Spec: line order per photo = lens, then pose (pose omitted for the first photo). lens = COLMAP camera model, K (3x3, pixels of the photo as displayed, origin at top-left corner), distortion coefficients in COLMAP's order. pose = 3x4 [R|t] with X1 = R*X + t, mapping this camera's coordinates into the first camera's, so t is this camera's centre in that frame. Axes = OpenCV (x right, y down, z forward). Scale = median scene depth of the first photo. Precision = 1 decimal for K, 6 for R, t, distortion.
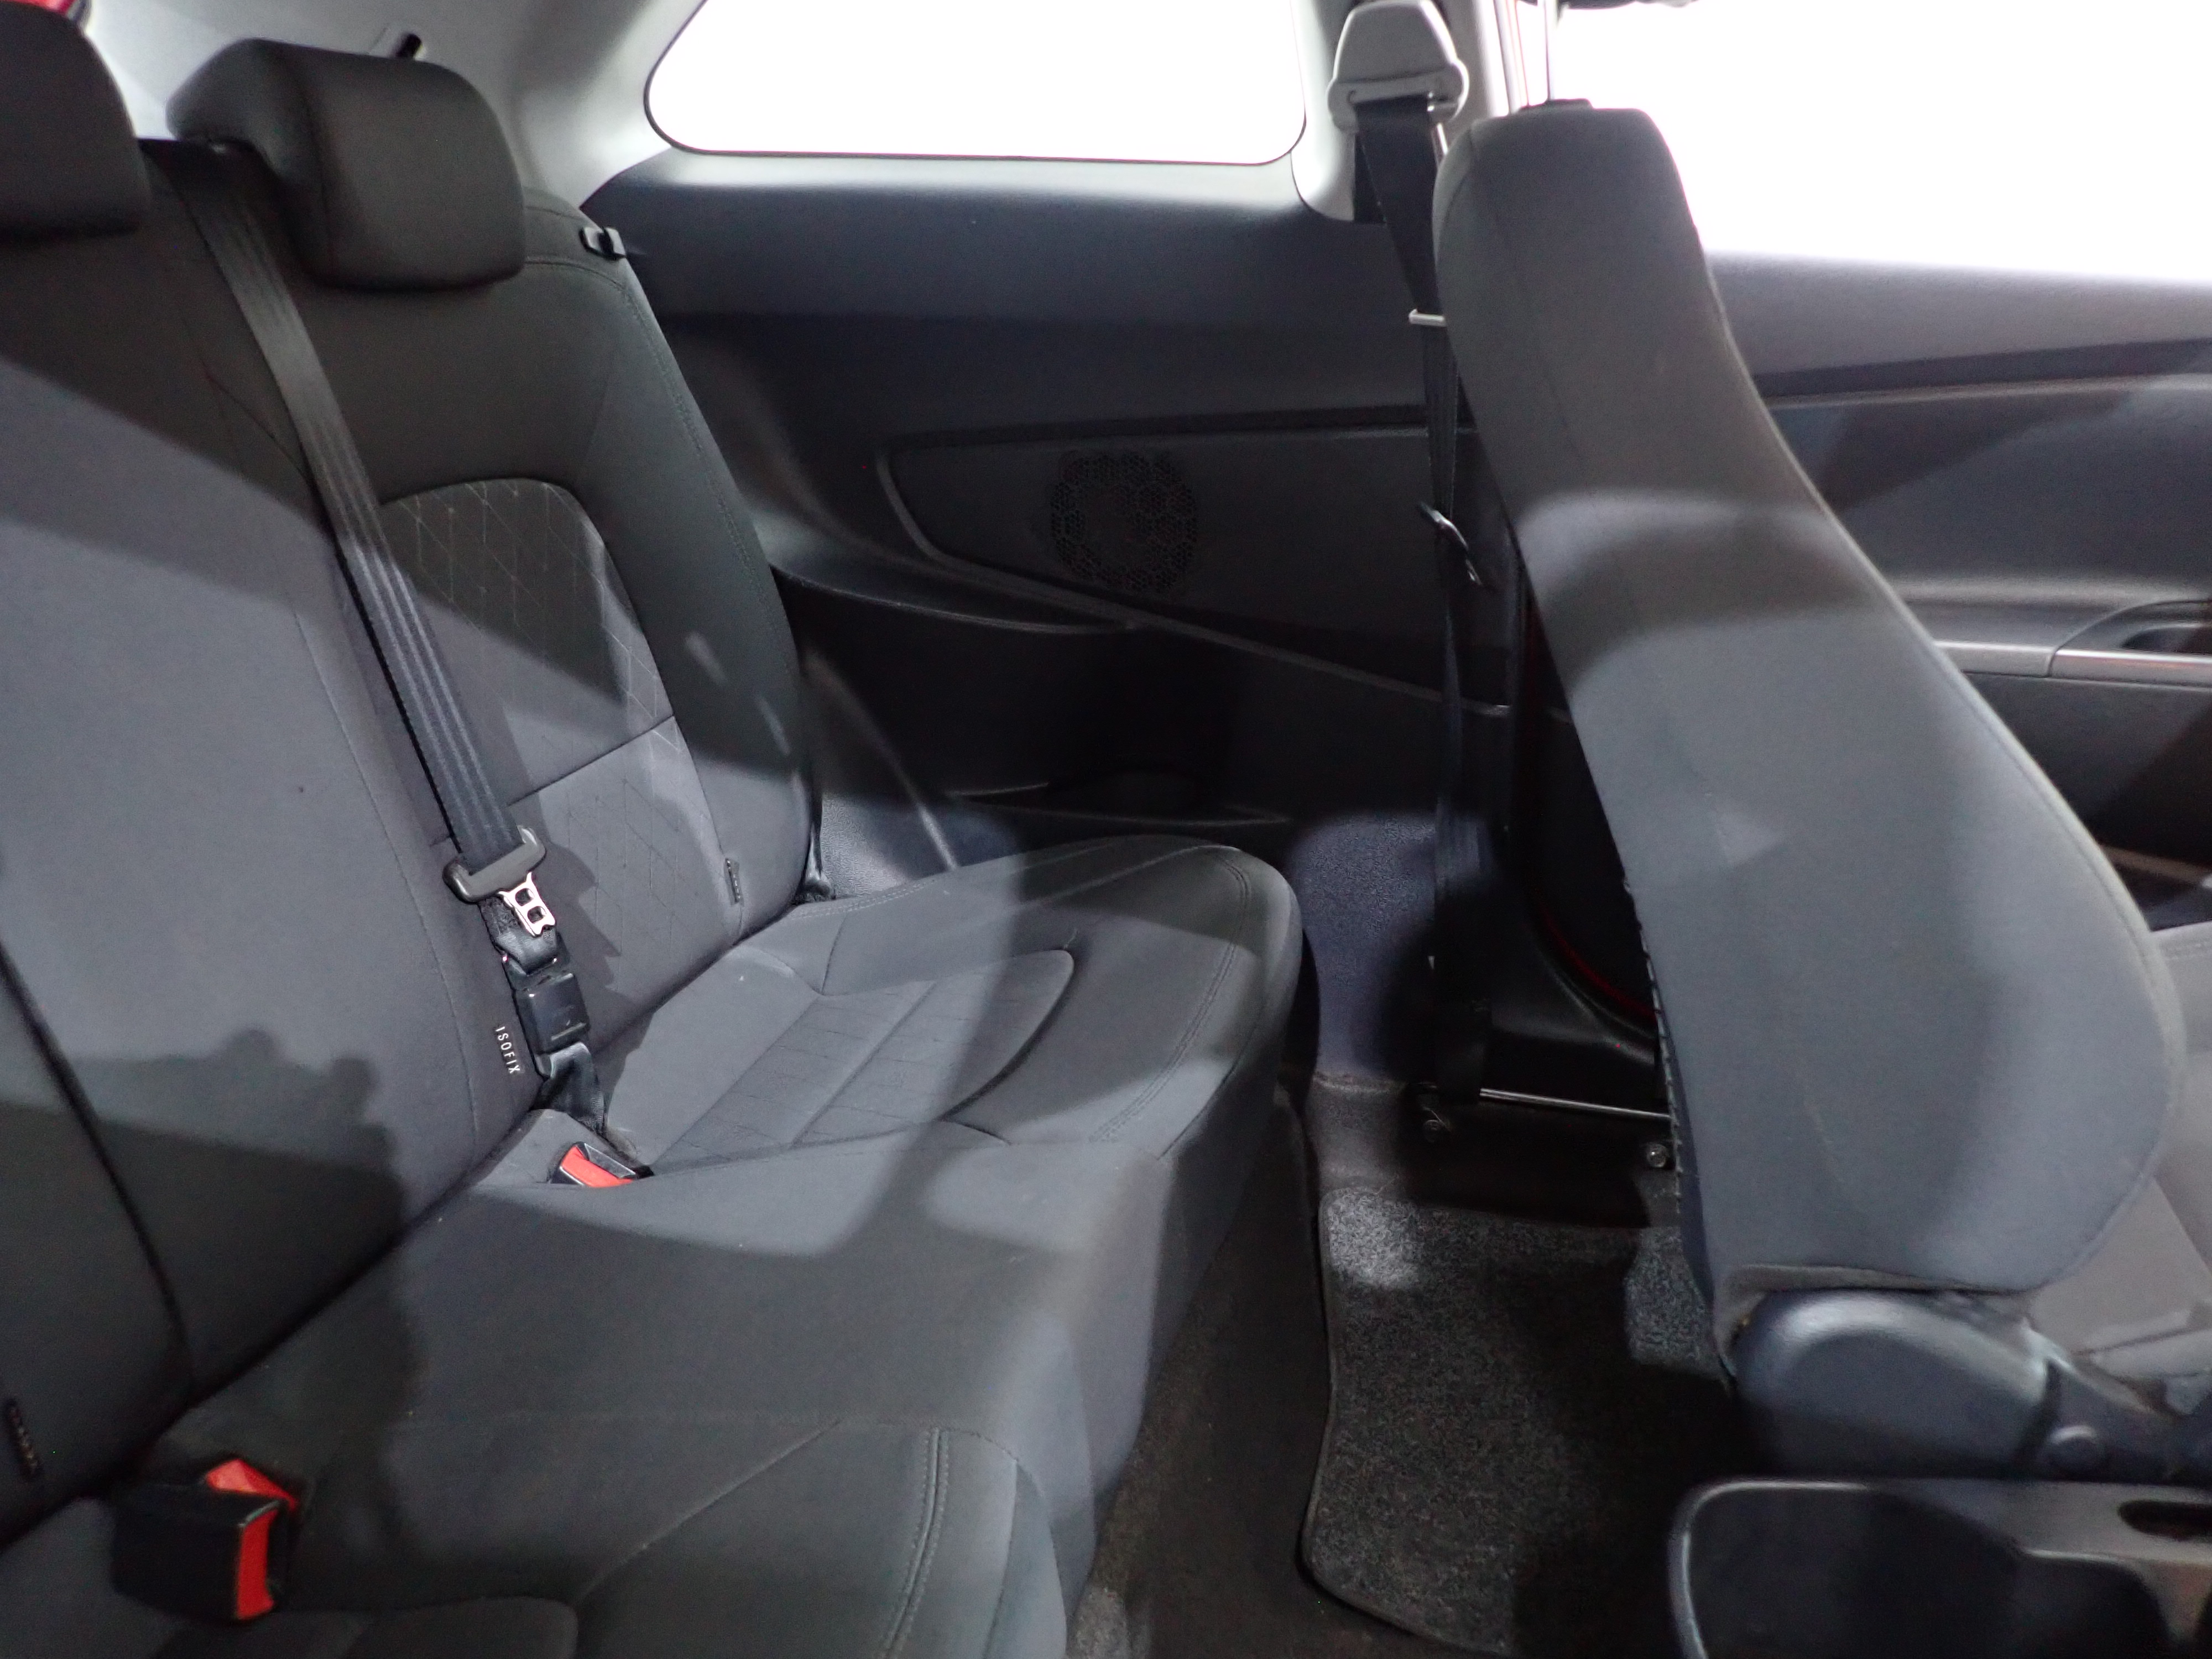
lens RADIAL K [[1620.8, 0, 1092.4], [0, 1620.8, 838.8], [0, 0, 1]] dist [-0.004824, -0.013338]
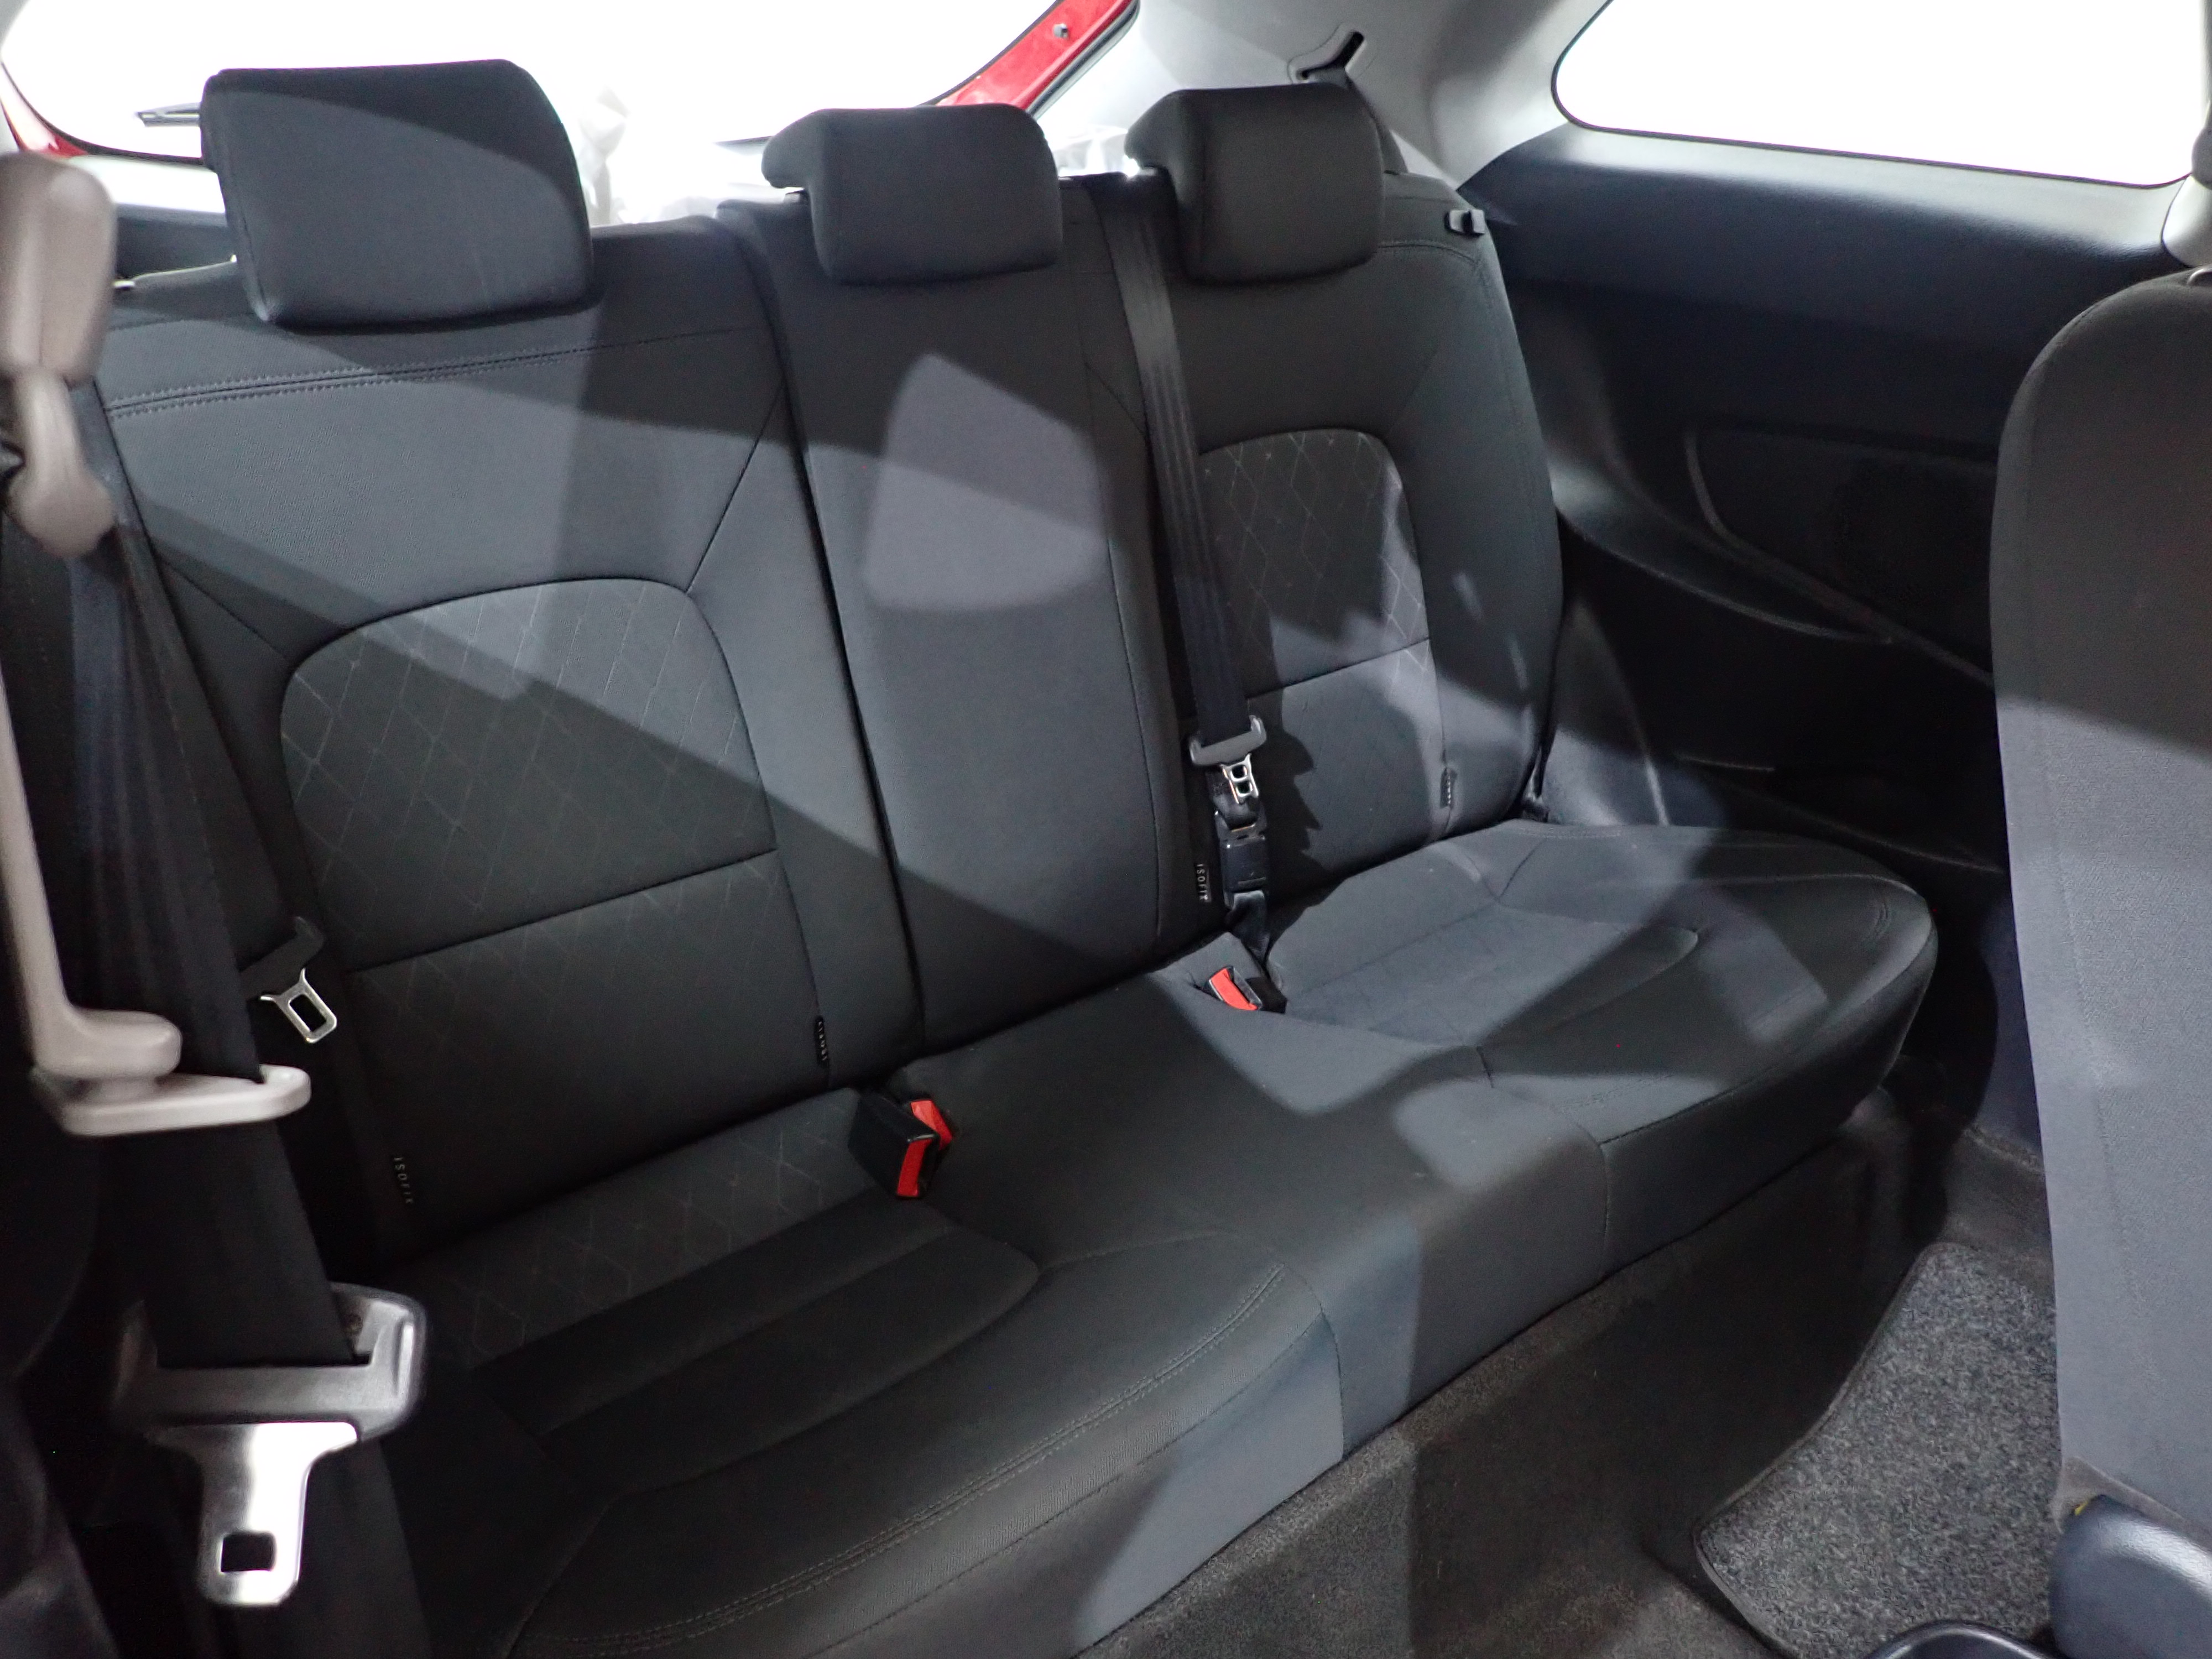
lens RADIAL K [[1620.8, 0, 1092.4], [0, 1620.8, 838.8], [0, 0, 1]] dist [-0.004824, -0.013338]
pose [[0.797952, 0.275457, -0.536094, 0.230474], [-0.206637, 0.960576, 0.185995, -0.113150], [0.566193, -0.037638, 0.823413, -0.113751]]
